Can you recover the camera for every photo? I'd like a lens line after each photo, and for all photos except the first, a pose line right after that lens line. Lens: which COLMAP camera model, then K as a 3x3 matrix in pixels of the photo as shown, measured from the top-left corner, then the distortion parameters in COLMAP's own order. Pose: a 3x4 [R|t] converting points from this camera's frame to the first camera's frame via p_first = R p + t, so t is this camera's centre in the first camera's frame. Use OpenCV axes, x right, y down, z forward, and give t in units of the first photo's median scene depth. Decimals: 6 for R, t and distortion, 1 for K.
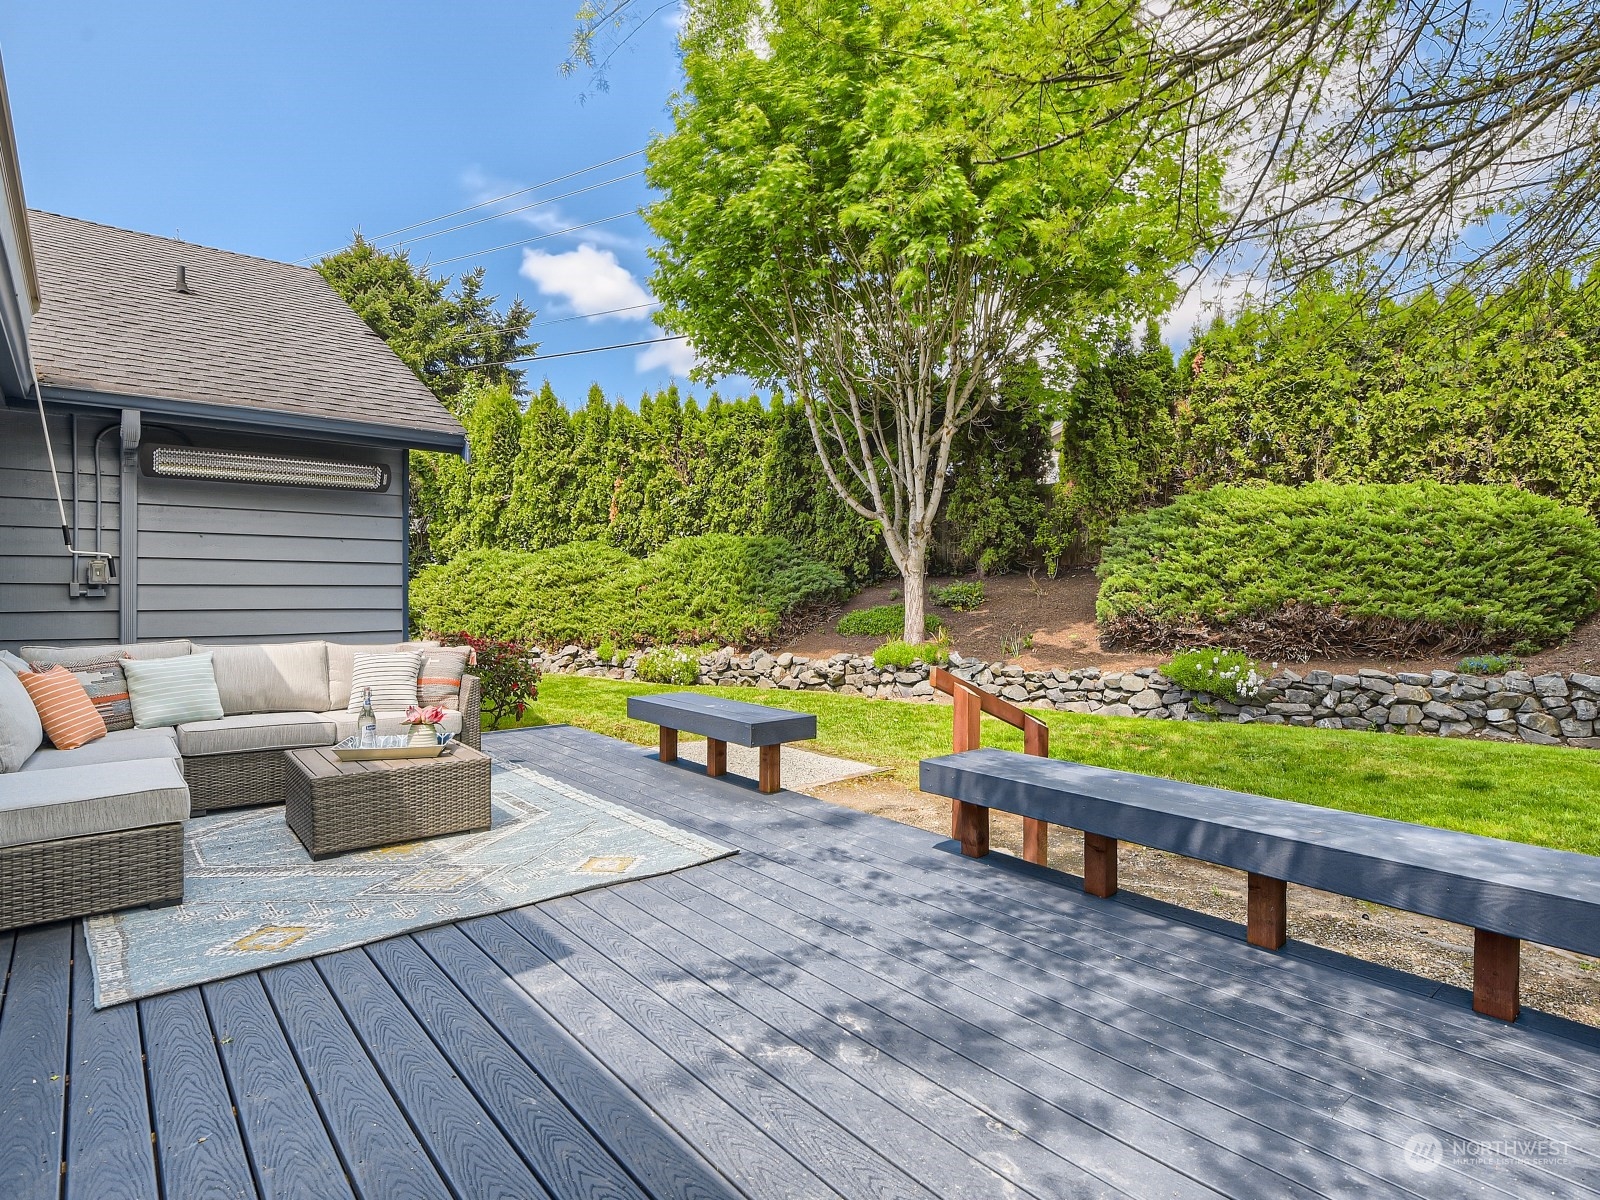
lens RADIAL K [[852.3, 0, 803.8], [0, 852.3, 599.4], [0, 0, 1]] dist [0.012930, -0.005035]
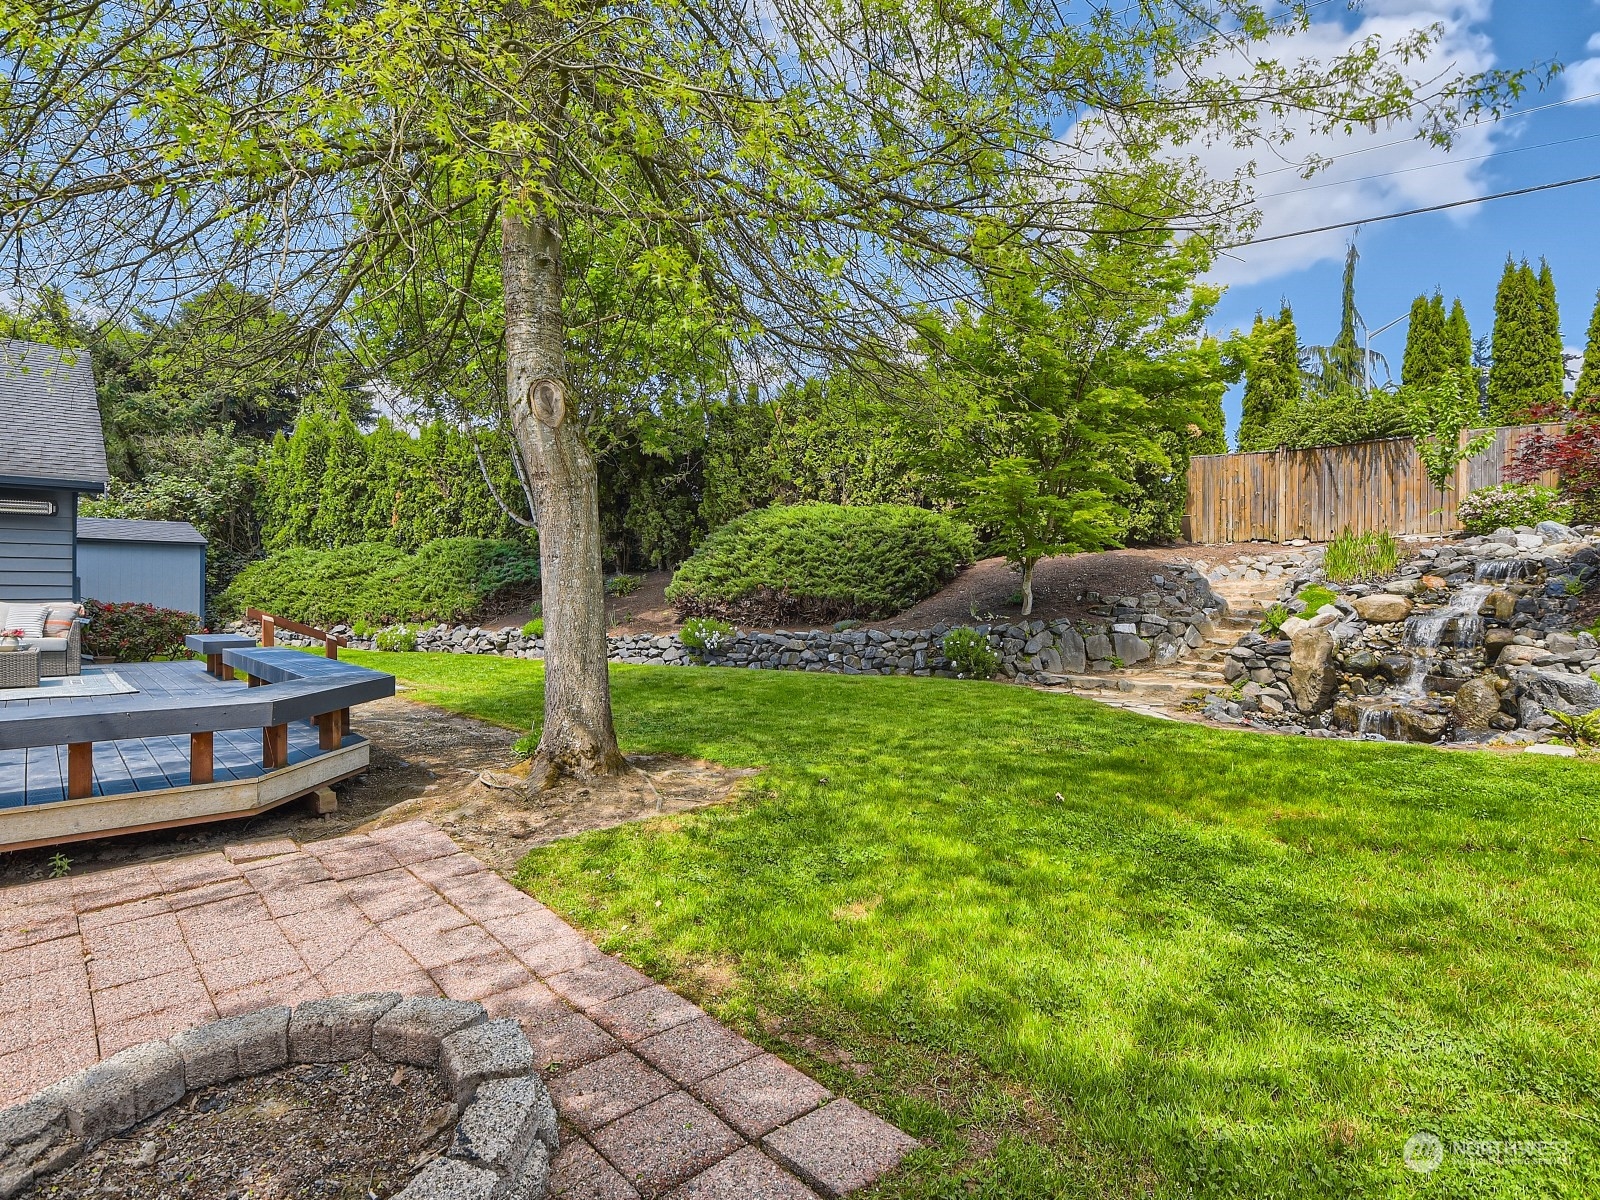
lens RADIAL K [[852.3, 0, 796.4], [0, 852.3, 594.8], [0, 0, 1]] dist [0.012930, -0.005035]
pose [[0.999377, 0.000594, 0.035300, 0.500902], [-0.000445, 0.999991, -0.004243, 0.019952], [-0.035302, 0.004225, 0.999368, -0.408902]]
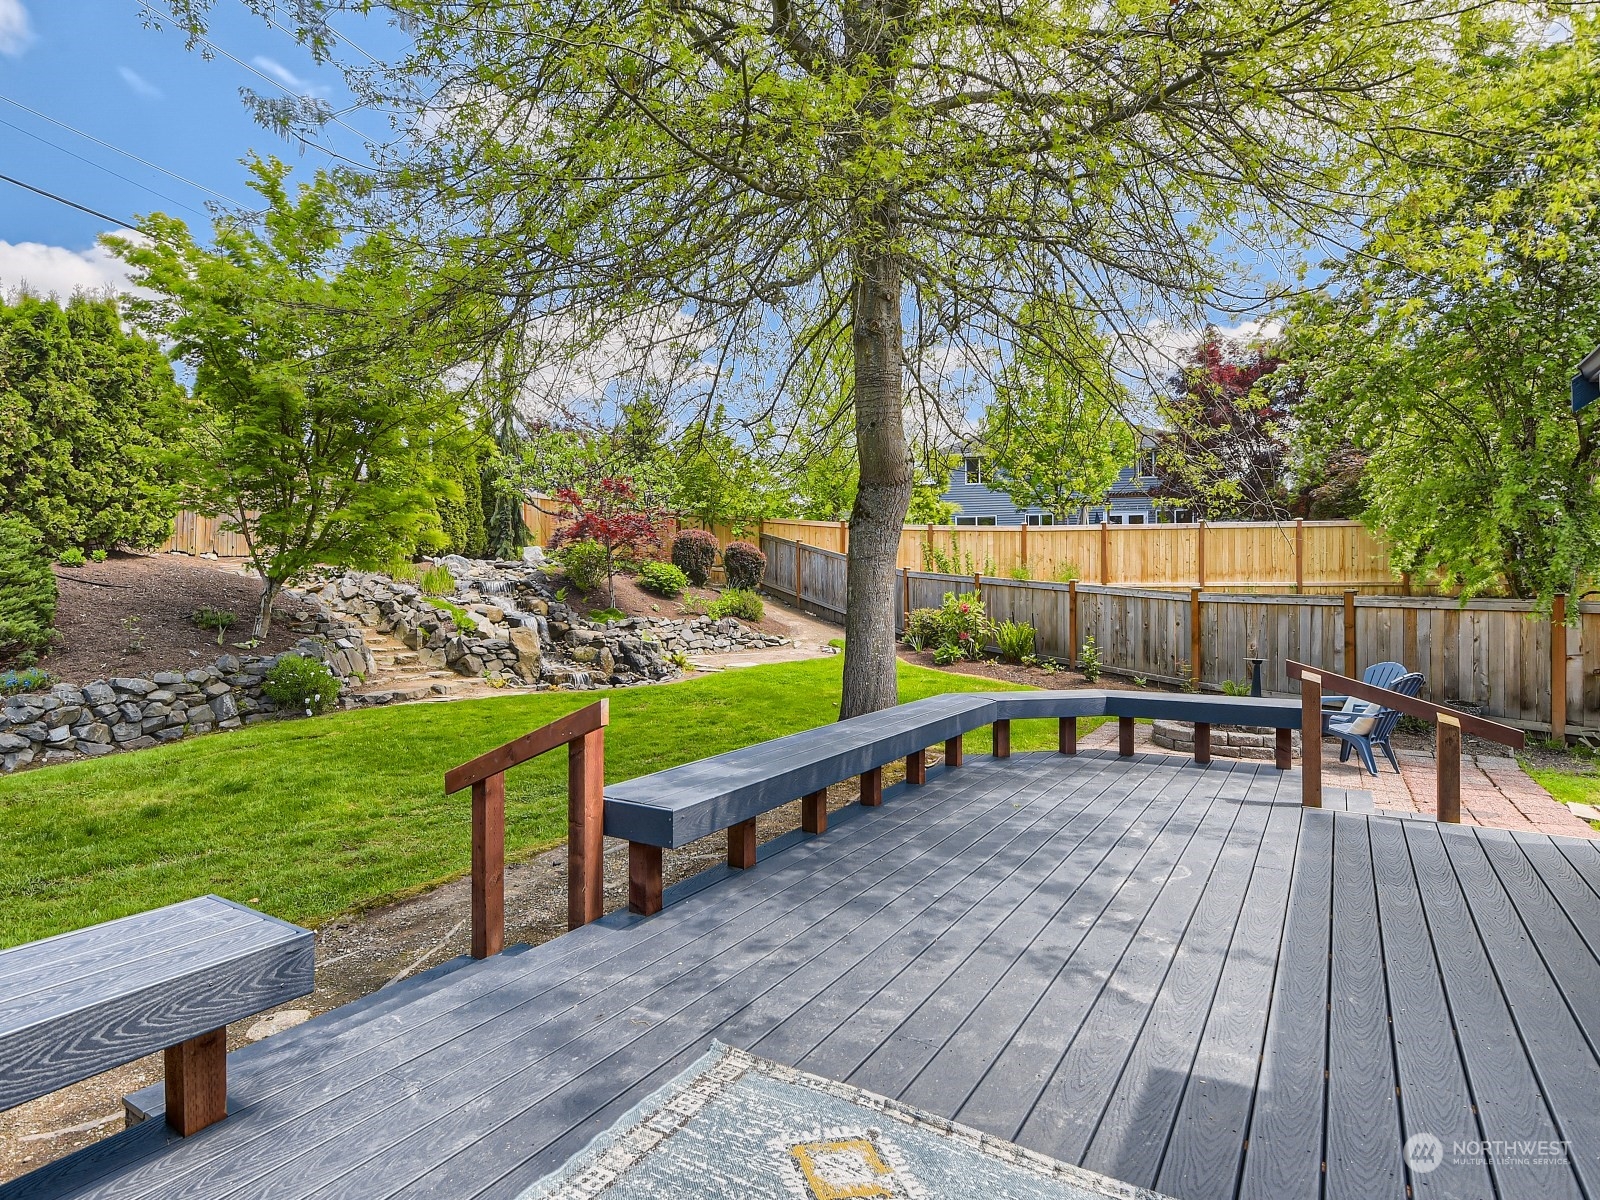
lens RADIAL K [[901.3, 0, 799.8], [0, 901.3, 590.0], [0, 0, 1]] dist [-0.004133, -0.003132]
pose [[-0.332920, -0.002949, 0.942950, -0.248795], [0.020906, 0.999726, 0.010508, -0.007146], [-0.942723, 0.023211, -0.332768, 0.422544]]
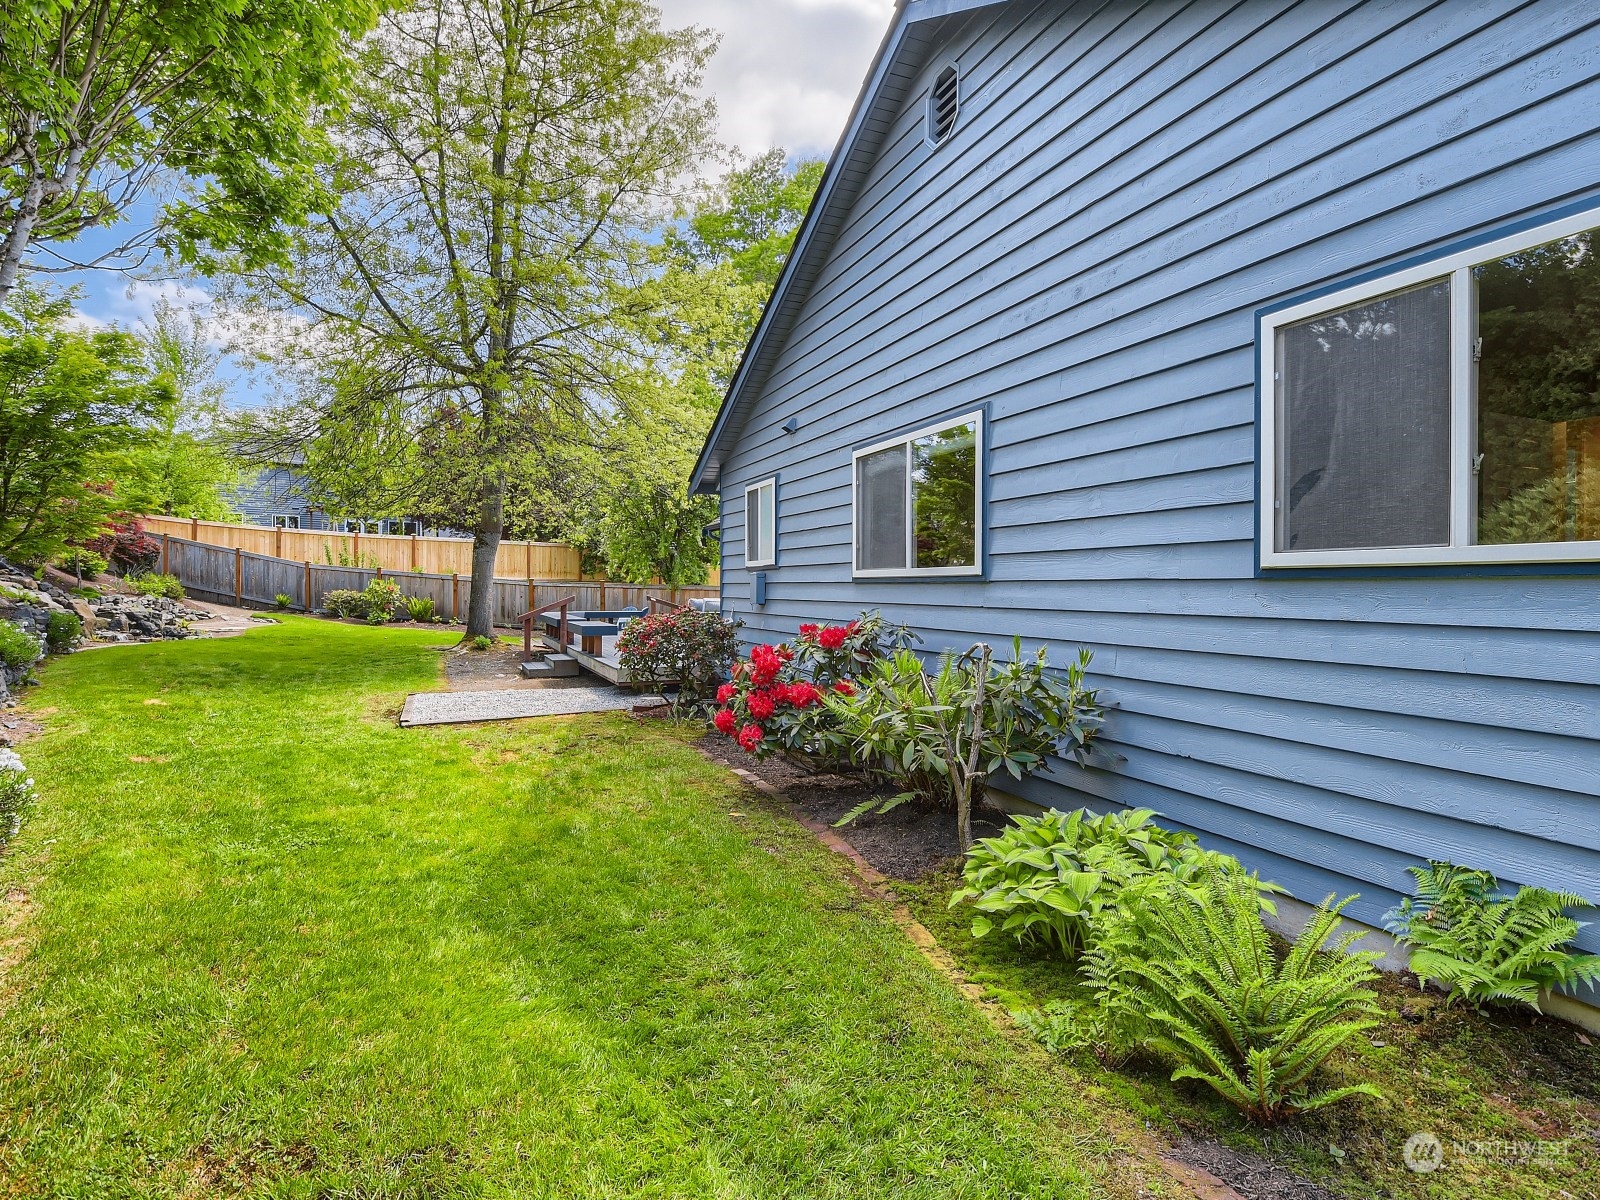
lens RADIAL K [[852.3, 0, 799.2], [0, 852.3, 596.0], [0, 0, 1]] dist [0.012930, -0.005035]
pose [[-0.954591, -0.011460, 0.297699, -0.576672], [-0.003724, 0.999641, 0.026540, -0.002819], [-0.297896, 0.024226, -0.954291, 1.306302]]
